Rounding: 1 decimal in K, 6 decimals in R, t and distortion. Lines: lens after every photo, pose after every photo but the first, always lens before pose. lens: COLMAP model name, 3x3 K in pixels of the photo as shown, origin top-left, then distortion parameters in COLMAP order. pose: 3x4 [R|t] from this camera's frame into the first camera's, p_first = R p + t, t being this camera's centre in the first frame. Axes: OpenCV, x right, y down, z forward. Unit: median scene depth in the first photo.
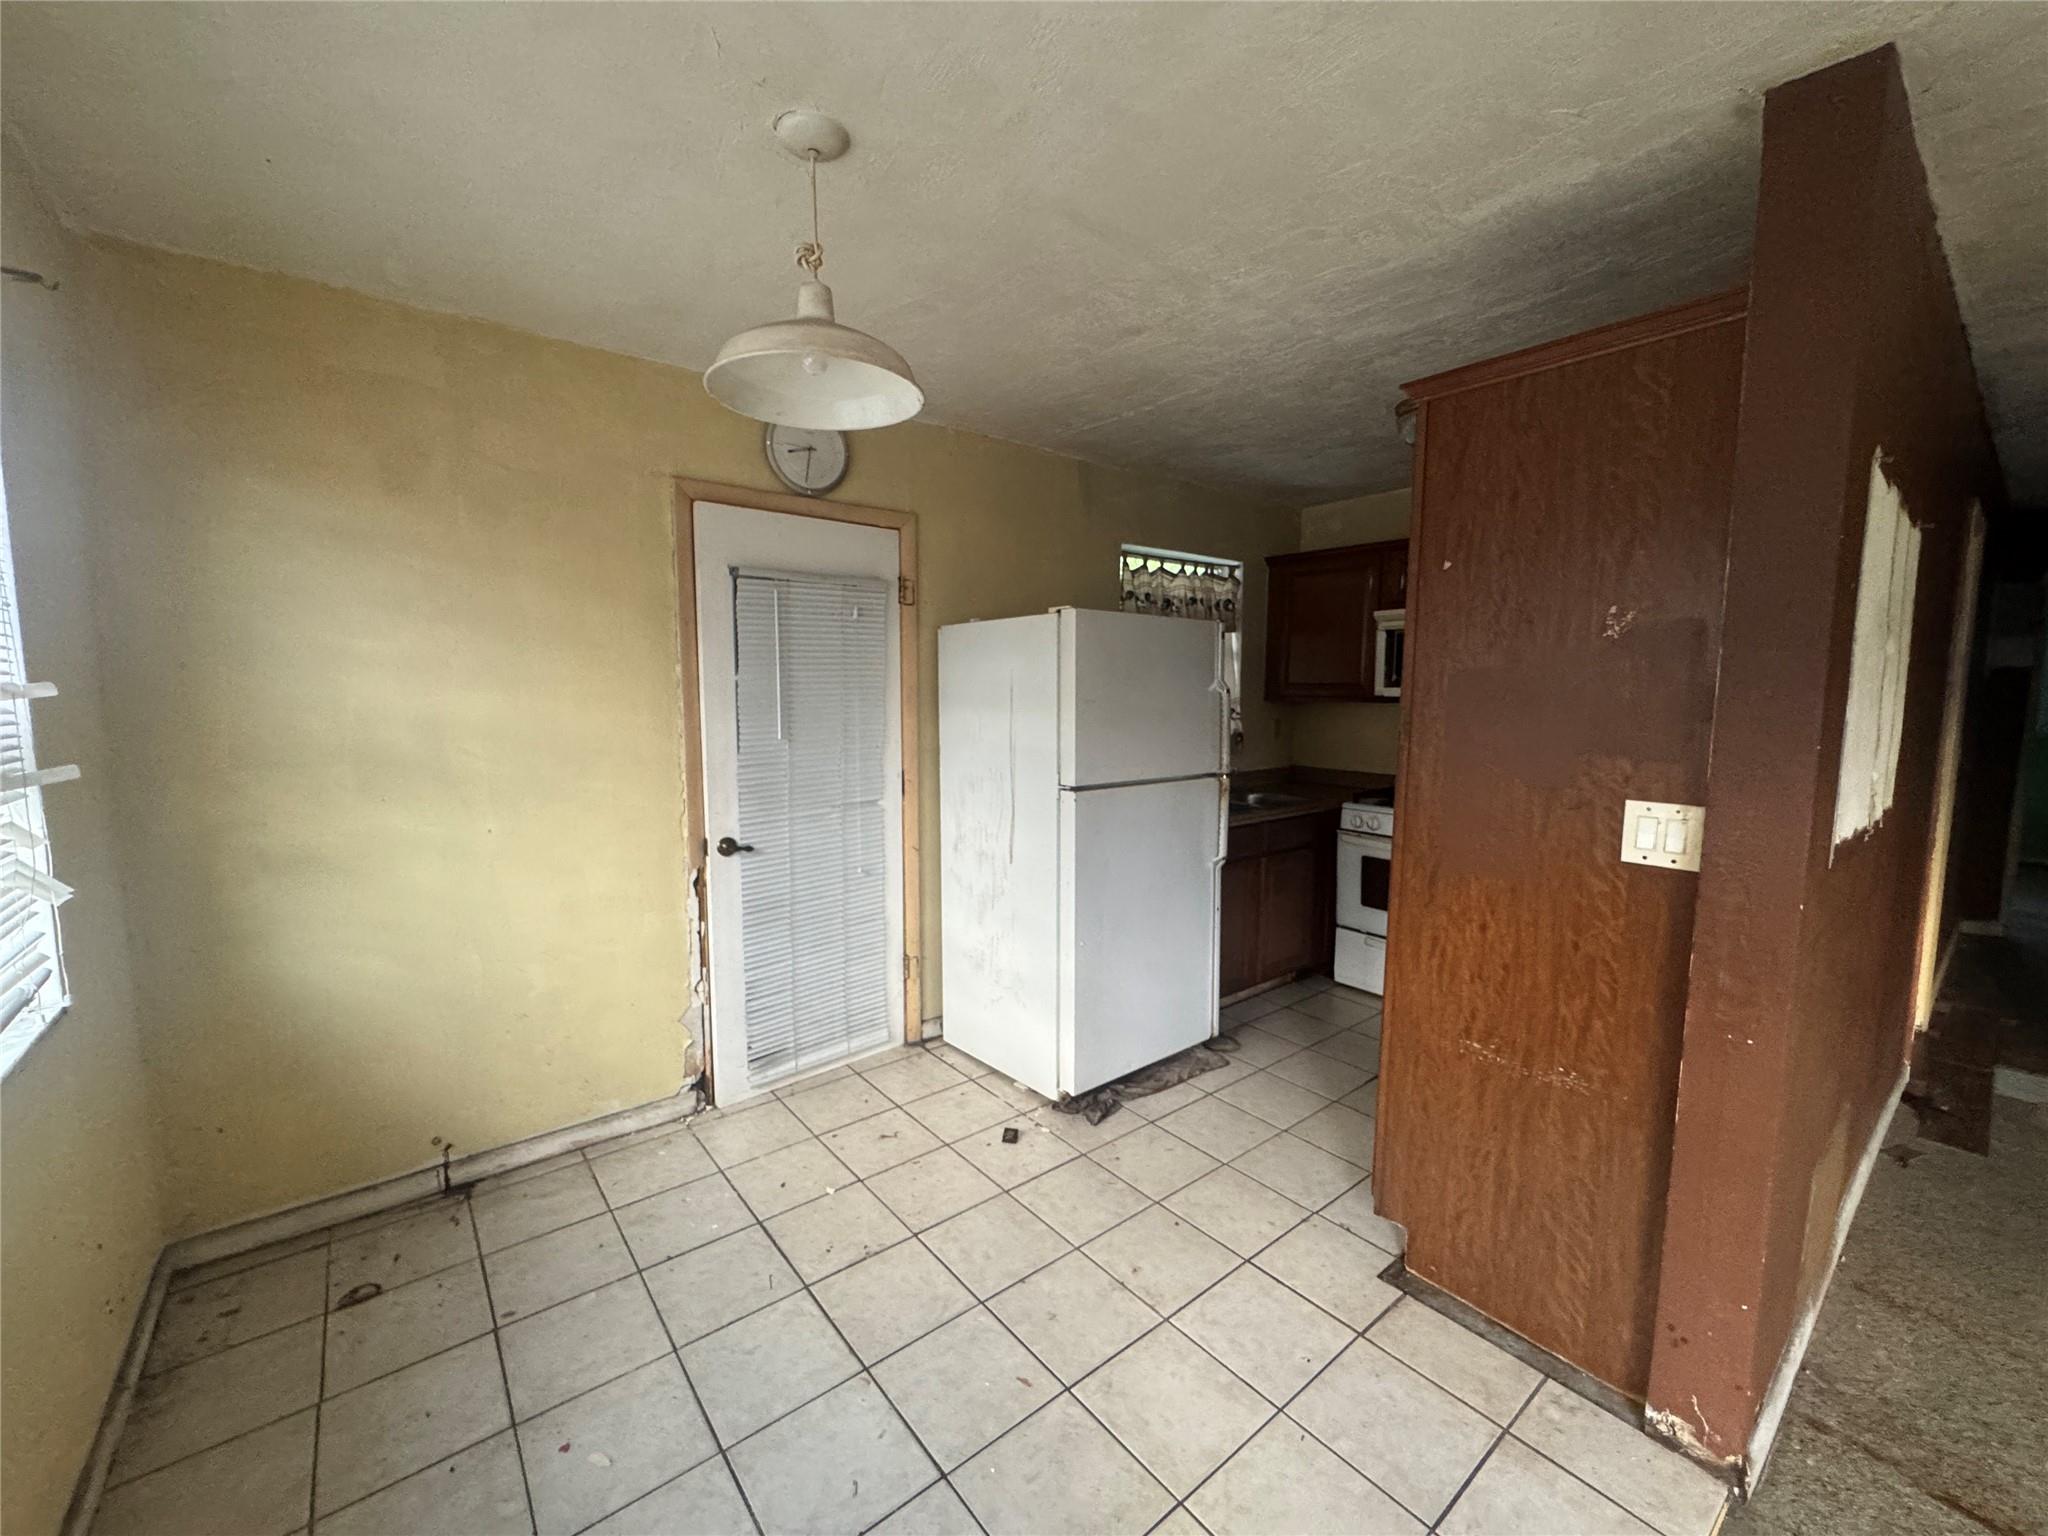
lens RADIAL K [[820.1, 0, 1020.6], [0, 820.1, 763.9], [0, 0, 1]] dist [-0.004652, 0.000906]
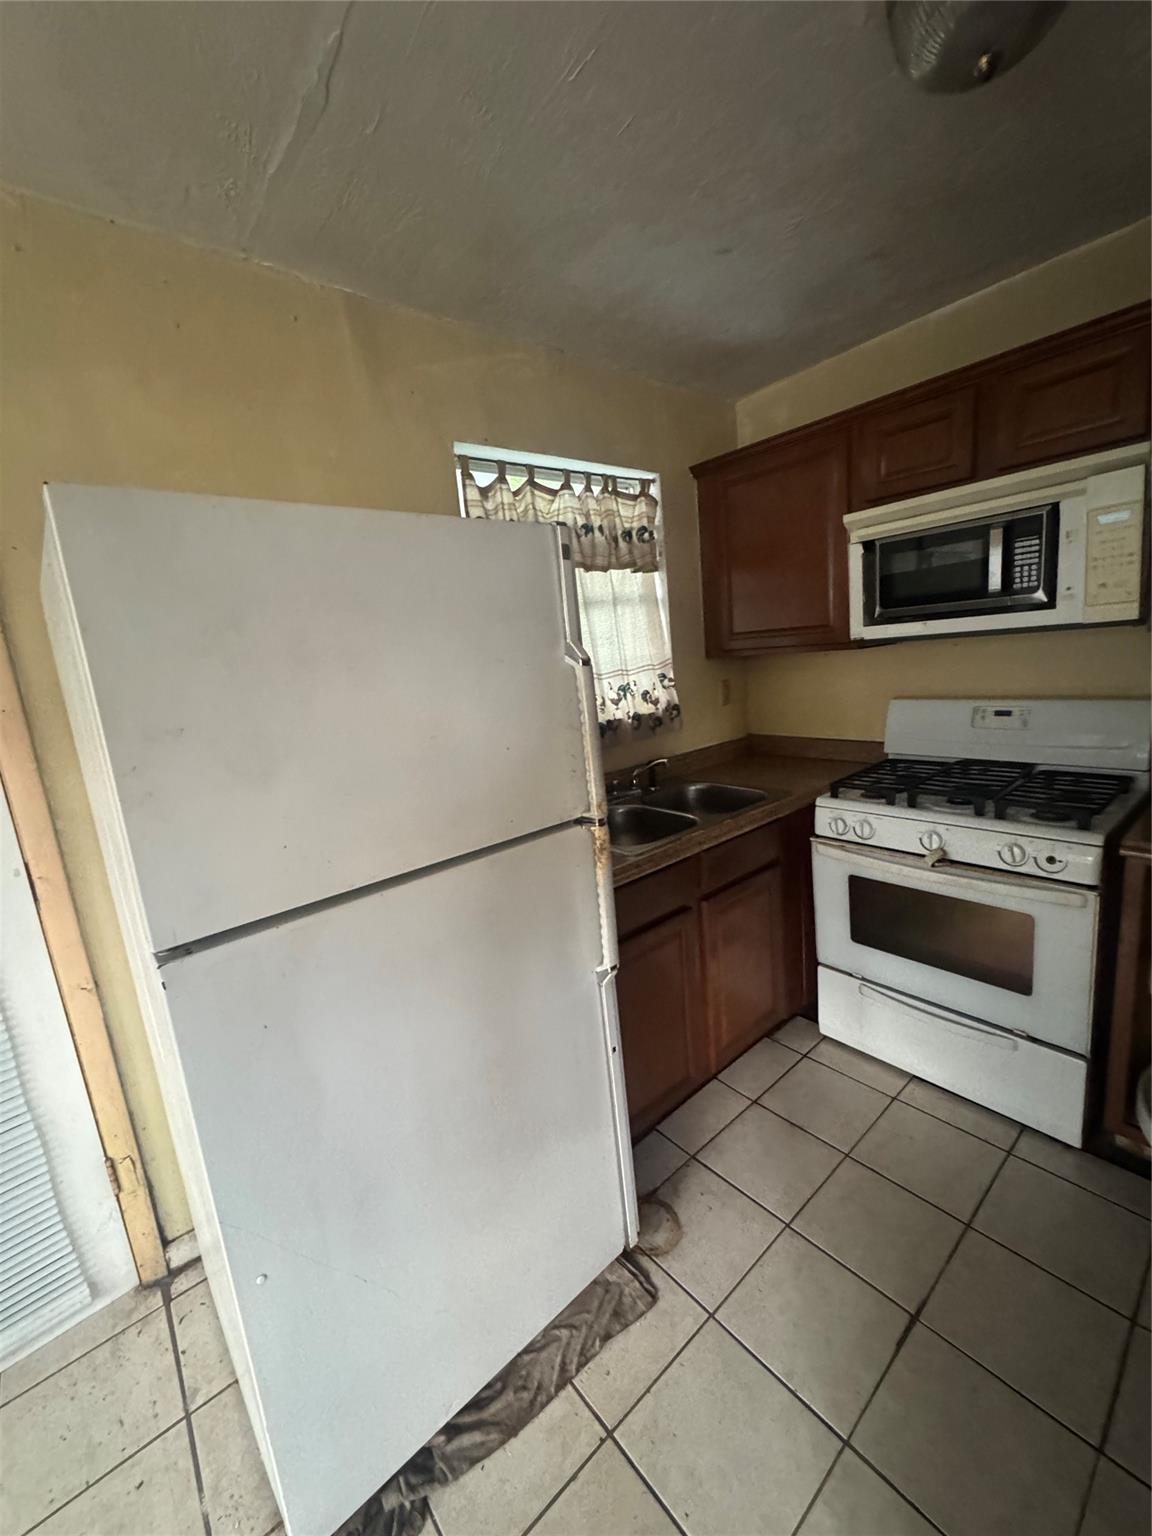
lens RADIAL K [[615.1, 0, 567.9], [0, 615.1, 770.6], [0, 0, 1]] dist [-0.004652, 0.000906]
pose [[0.995081, -0.099068, 0.000237, 0.219902], [0.098621, 0.990802, 0.092655, -0.054762], [-0.009414, -0.092176, 0.995698, 0.573571]]
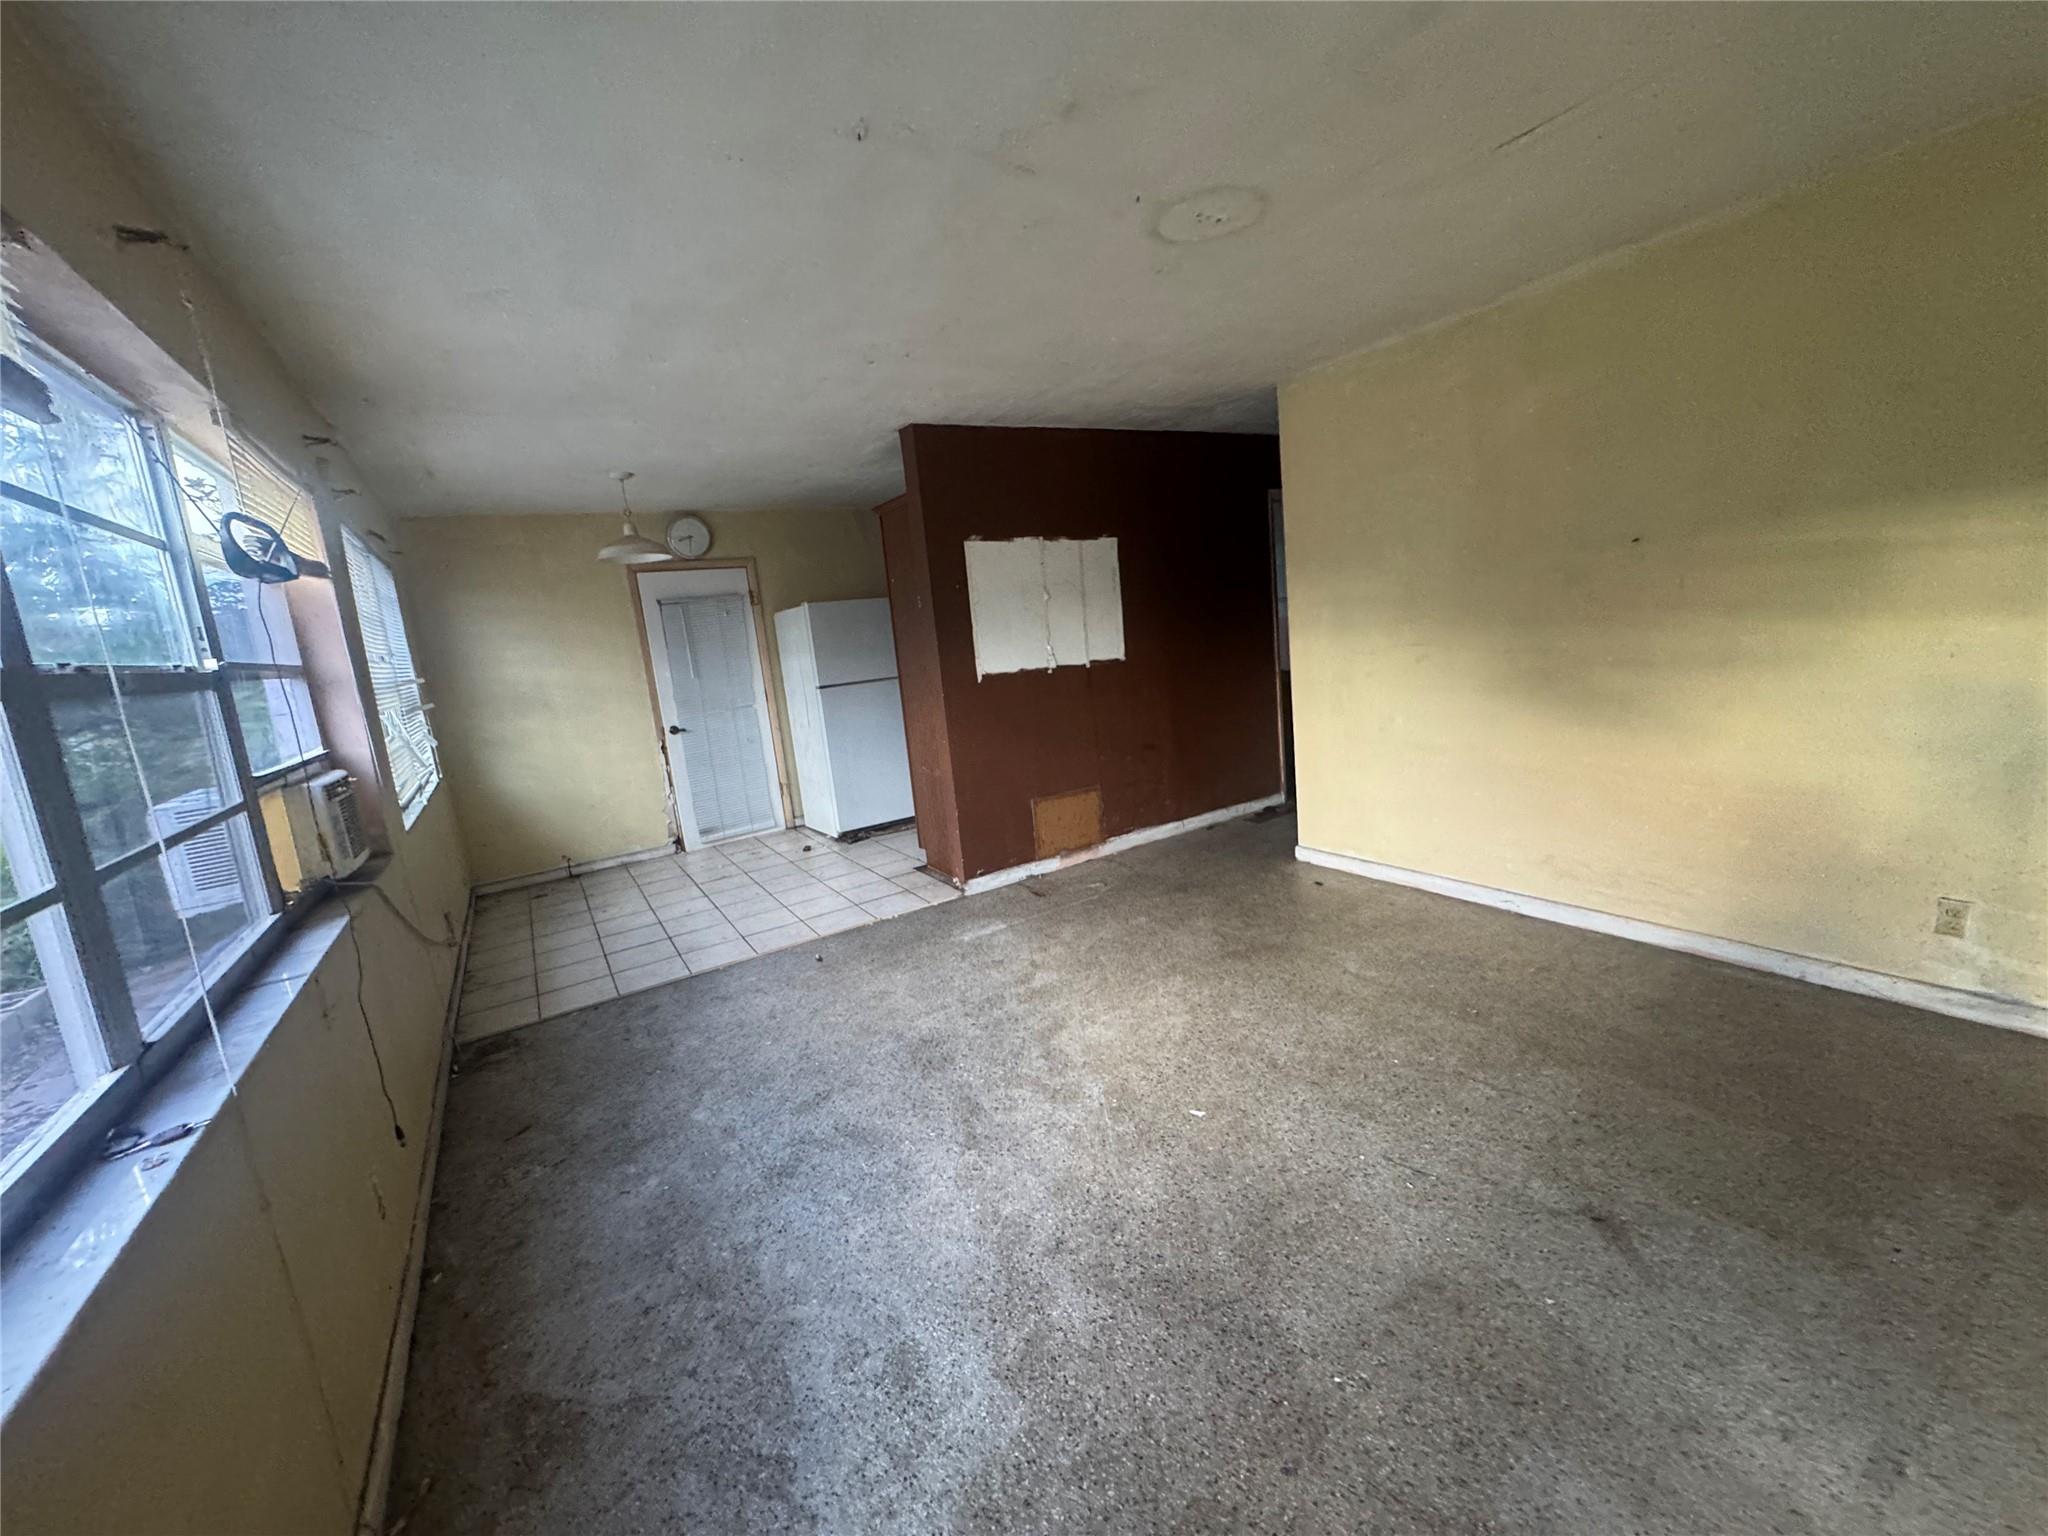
lens RADIAL K [[820.1, 0, 1023.2], [0, 820.1, 765.1], [0, 0, 1]] dist [-0.004652, 0.000906]
pose [[0.989124, -0.082959, -0.121453, 0.671767], [0.092145, 0.993134, 0.072074, 0.101401], [0.114640, -0.082482, 0.989977, -0.865702]]
